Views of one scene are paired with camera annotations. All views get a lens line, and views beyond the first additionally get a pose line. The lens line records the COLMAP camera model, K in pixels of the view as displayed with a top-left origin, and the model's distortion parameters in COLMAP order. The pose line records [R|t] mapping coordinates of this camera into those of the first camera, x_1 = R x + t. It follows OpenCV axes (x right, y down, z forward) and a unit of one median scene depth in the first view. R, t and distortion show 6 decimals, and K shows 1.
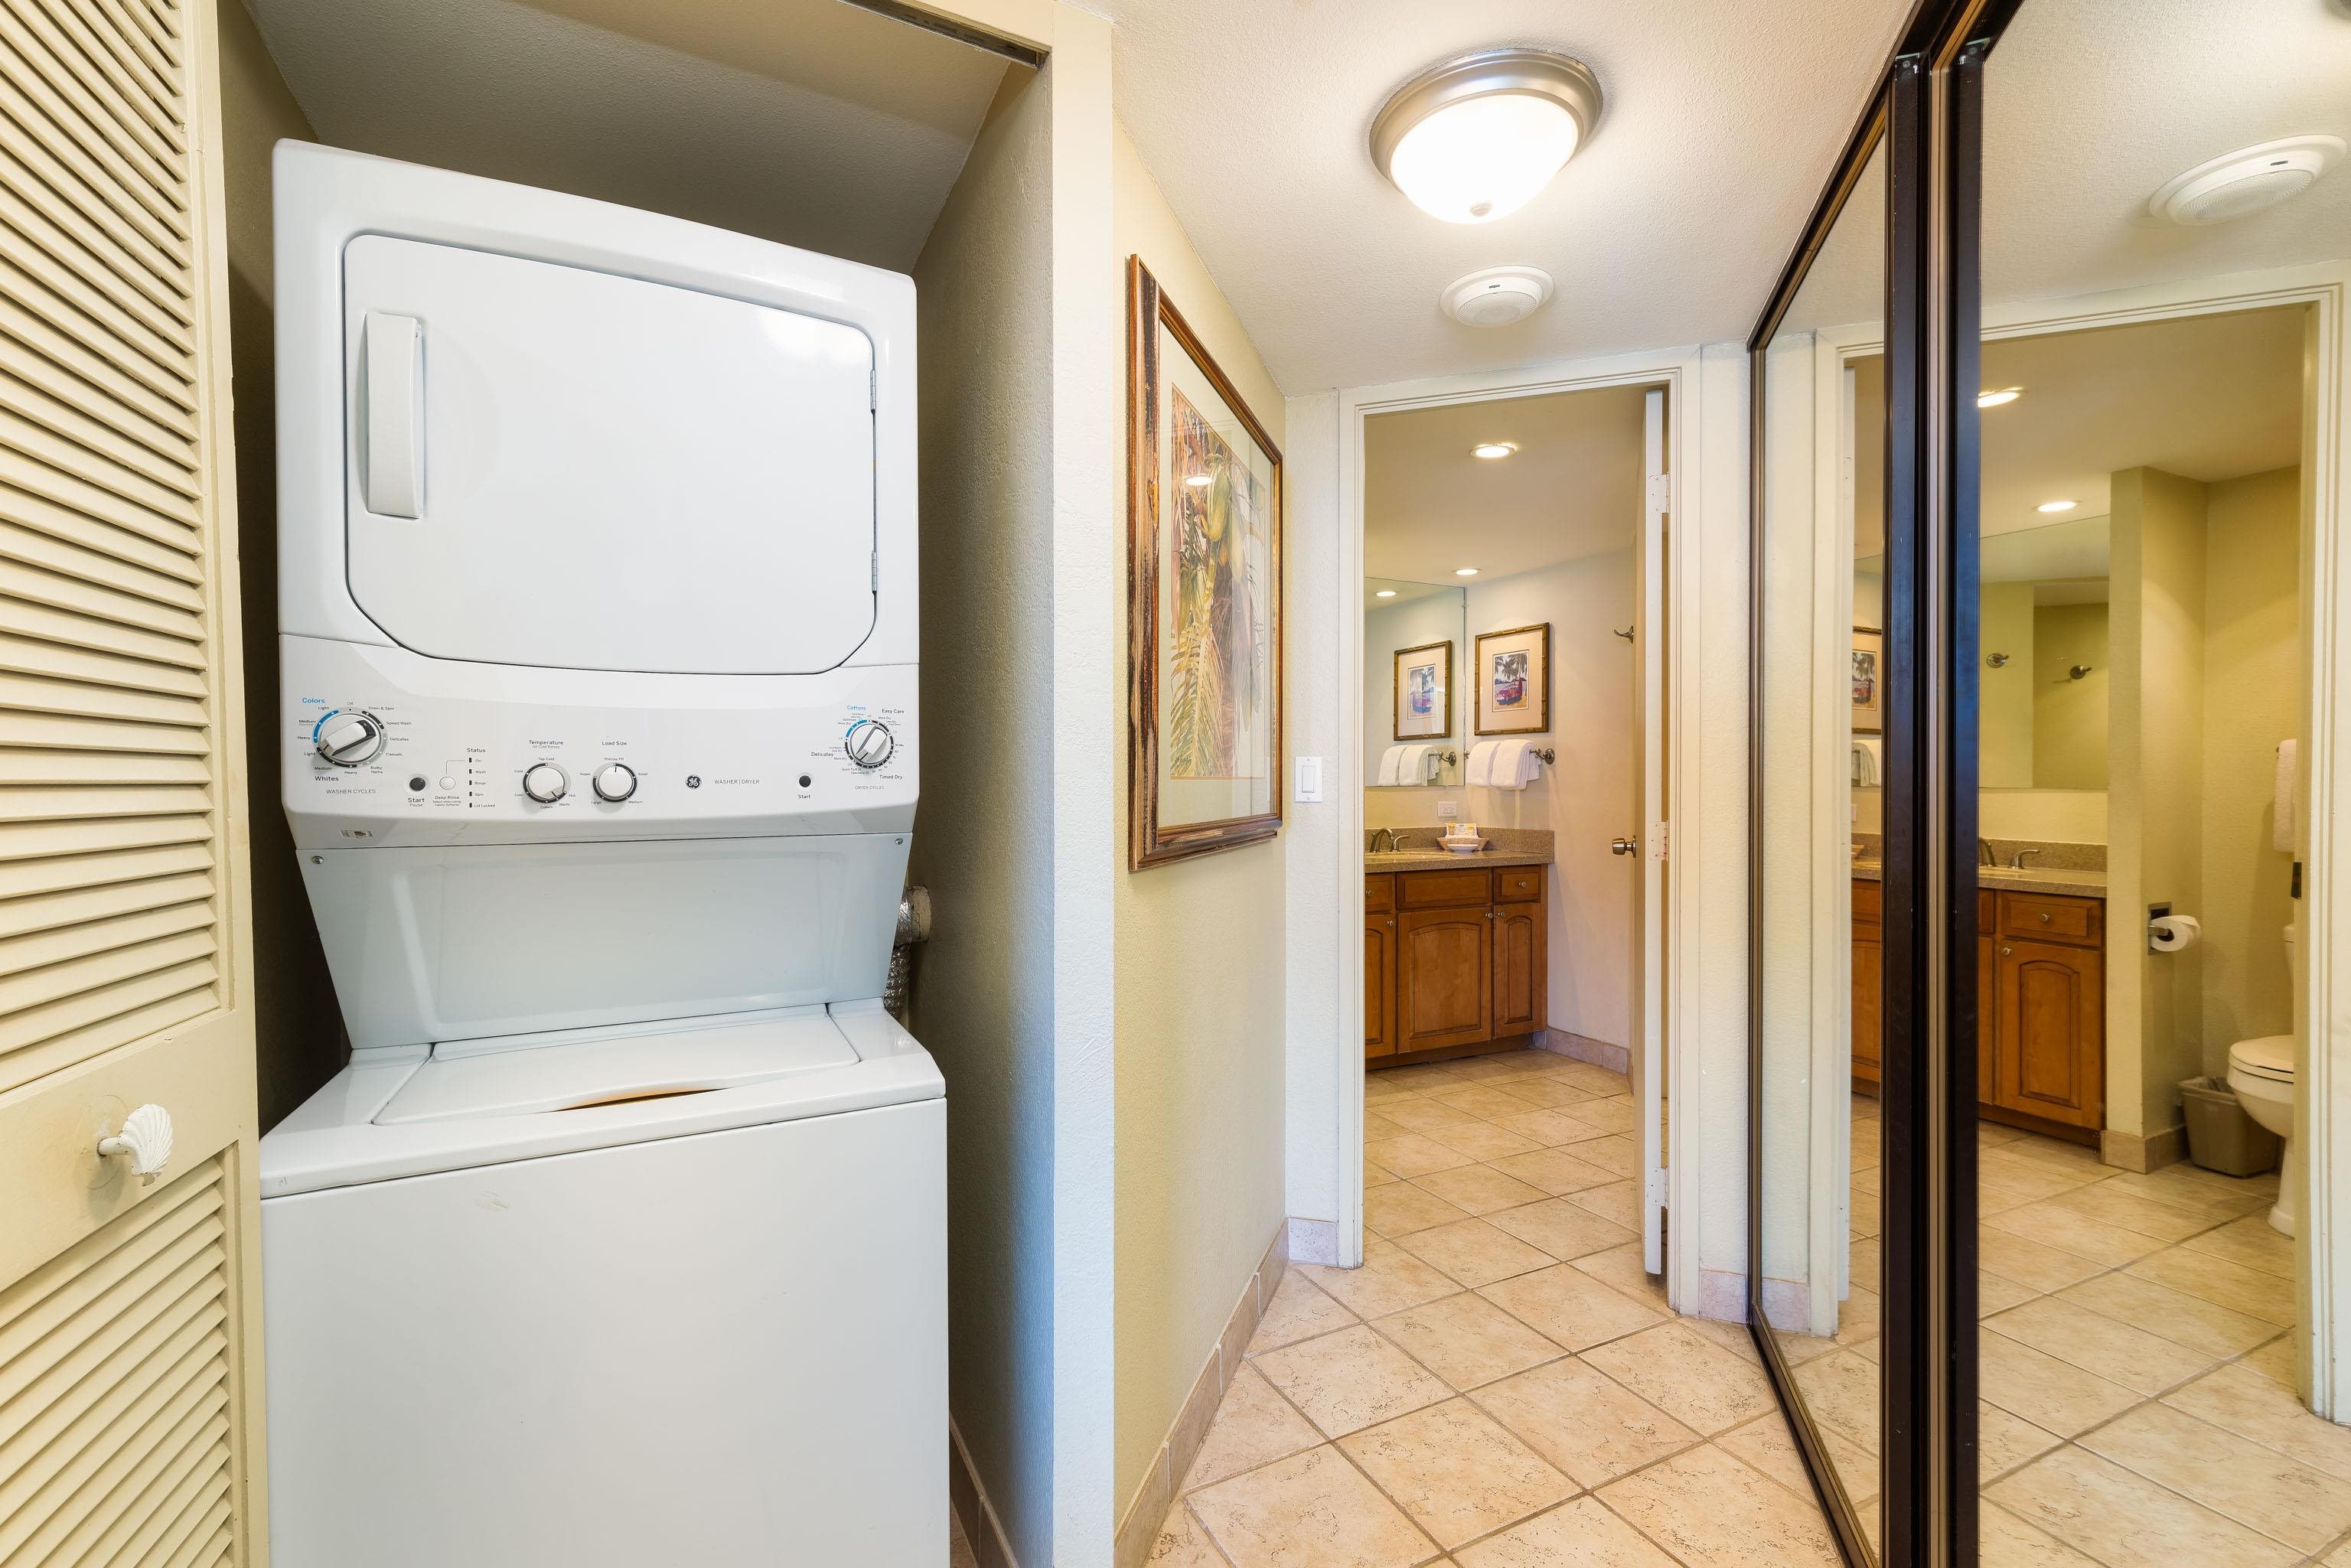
lens RADIAL K [[1008.4, 0, 1175.5], [0, 1008.4, 784.0], [0, 0, 1]] dist [-0.000658, 0.000153]
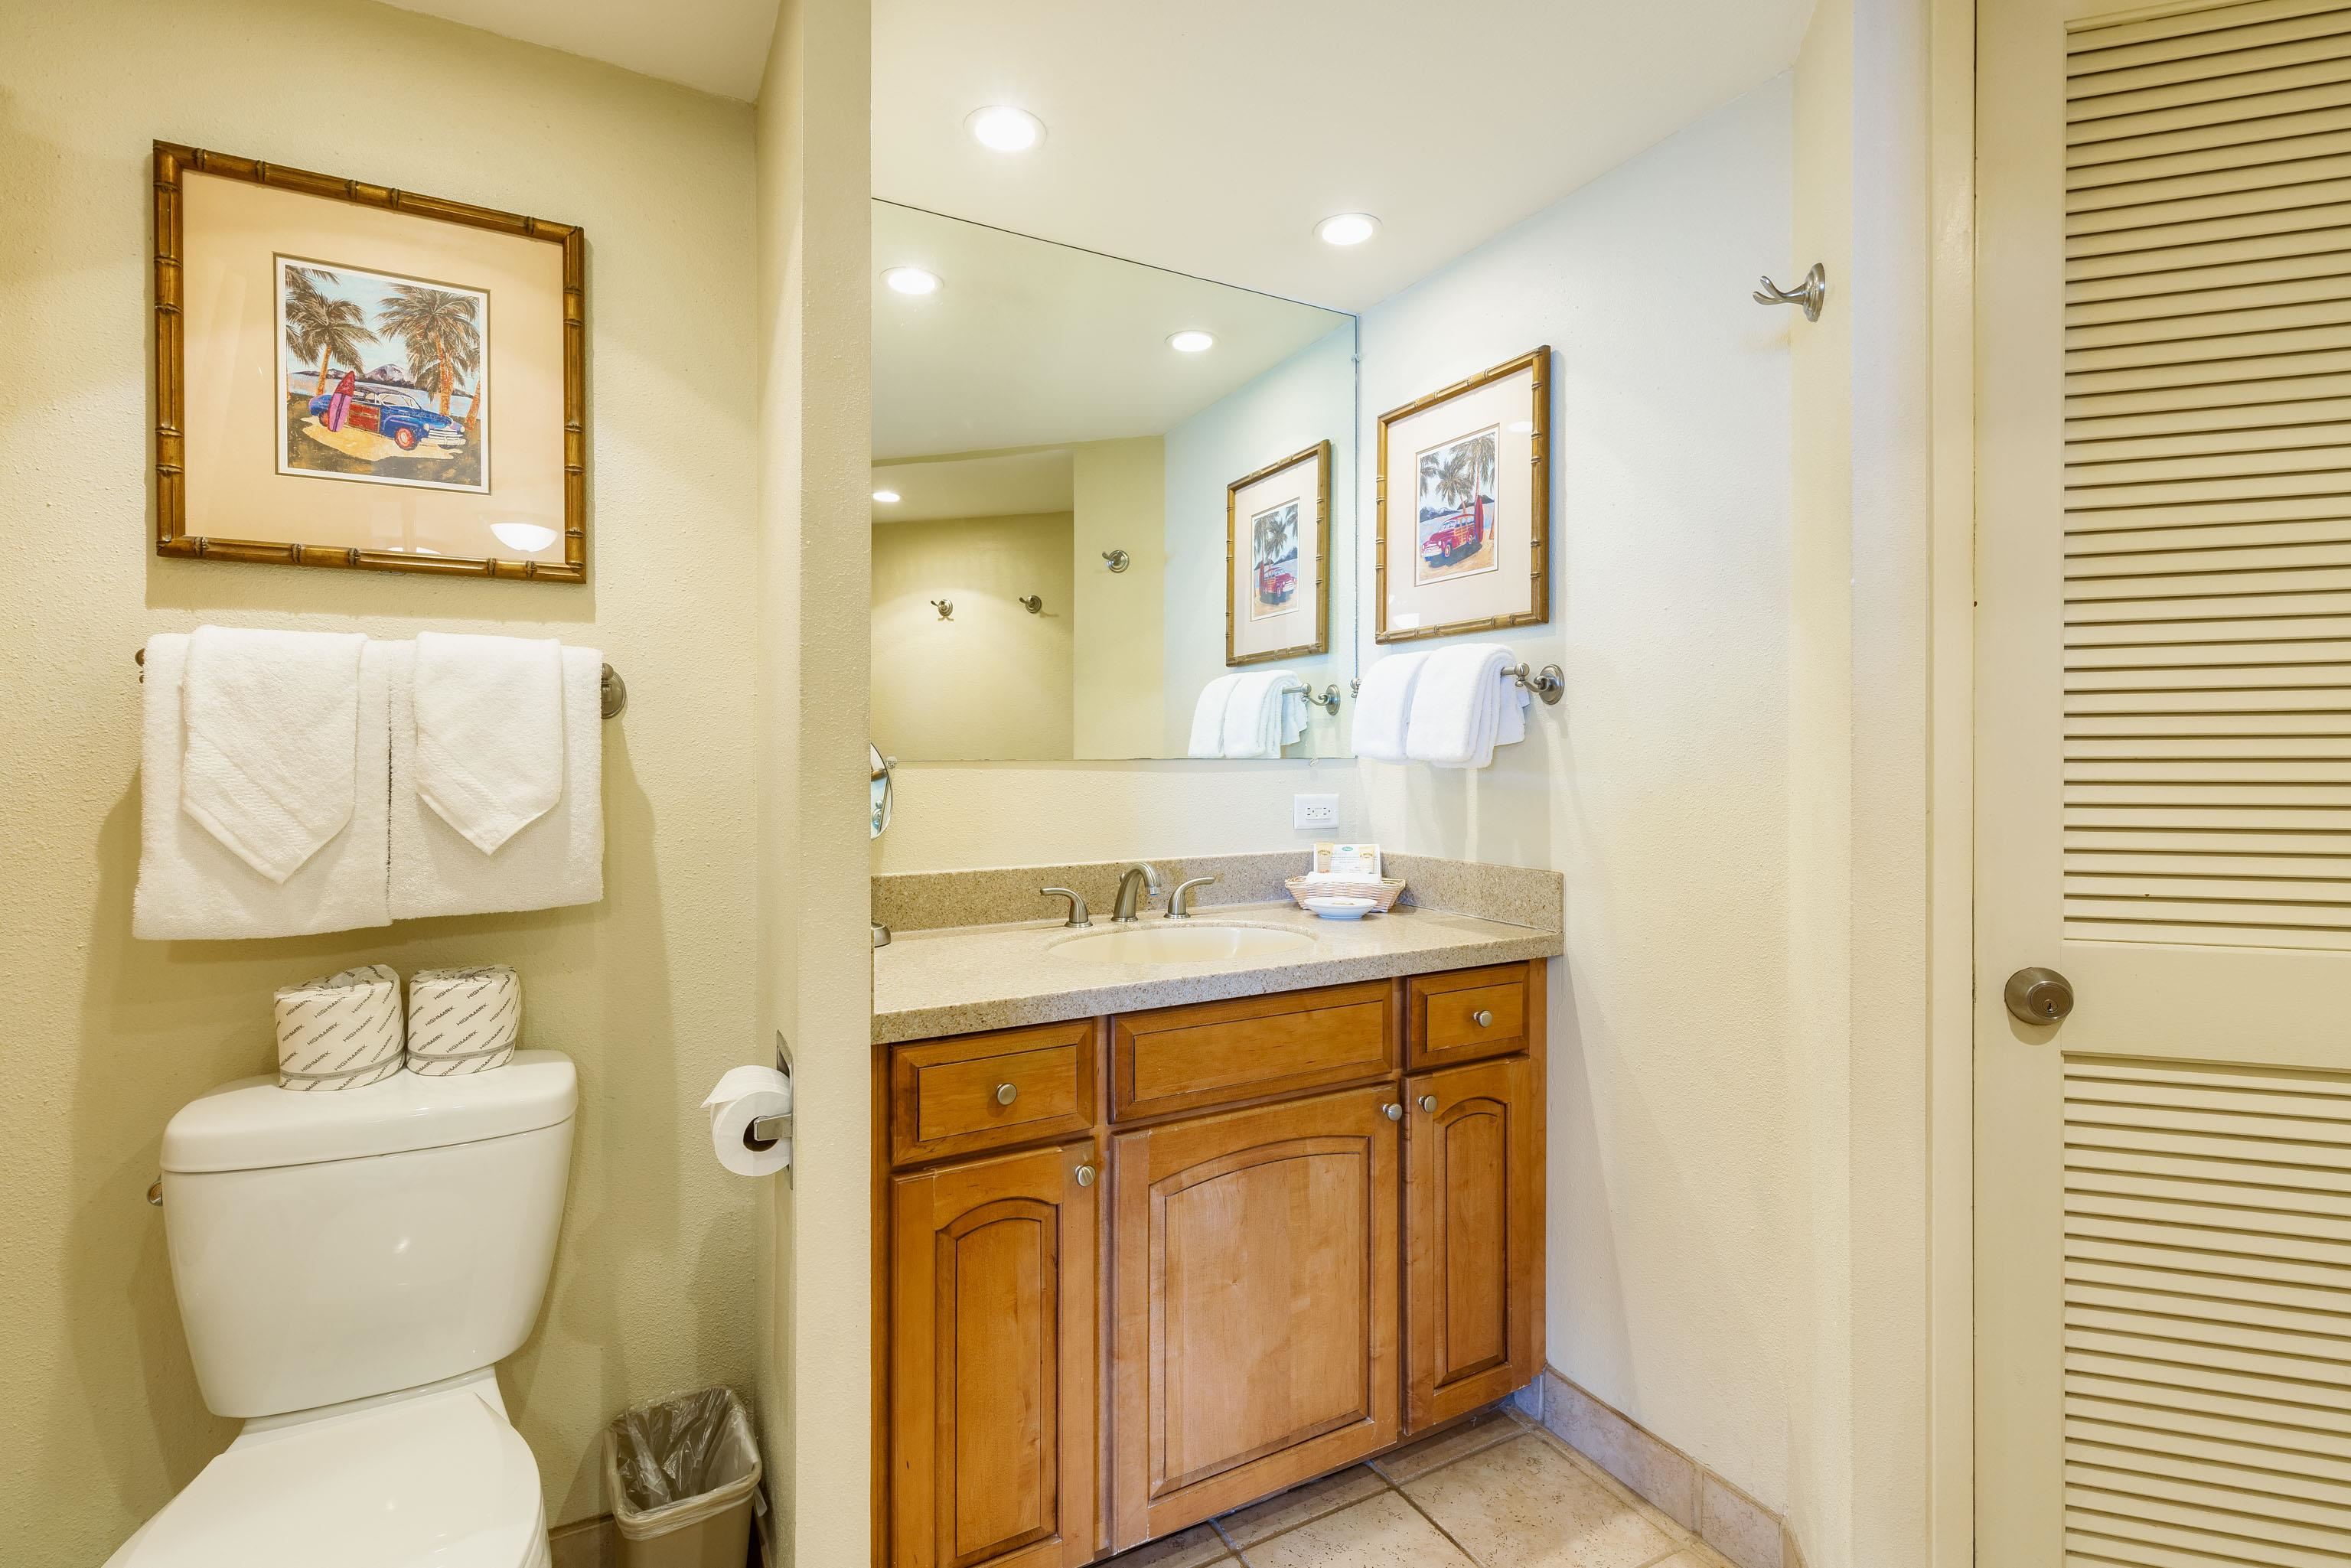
lens RADIAL K [[1031.4, 0, 1162.4], [0, 1031.4, 760.9], [0, 0, 1]] dist [0.000746, 0.000003]
pose [[0.999769, -0.000907, 0.021456, 0.202351], [0.000822, 0.999992, 0.003984, 0.000959], [-0.021460, -0.003966, 0.999762, 0.577399]]
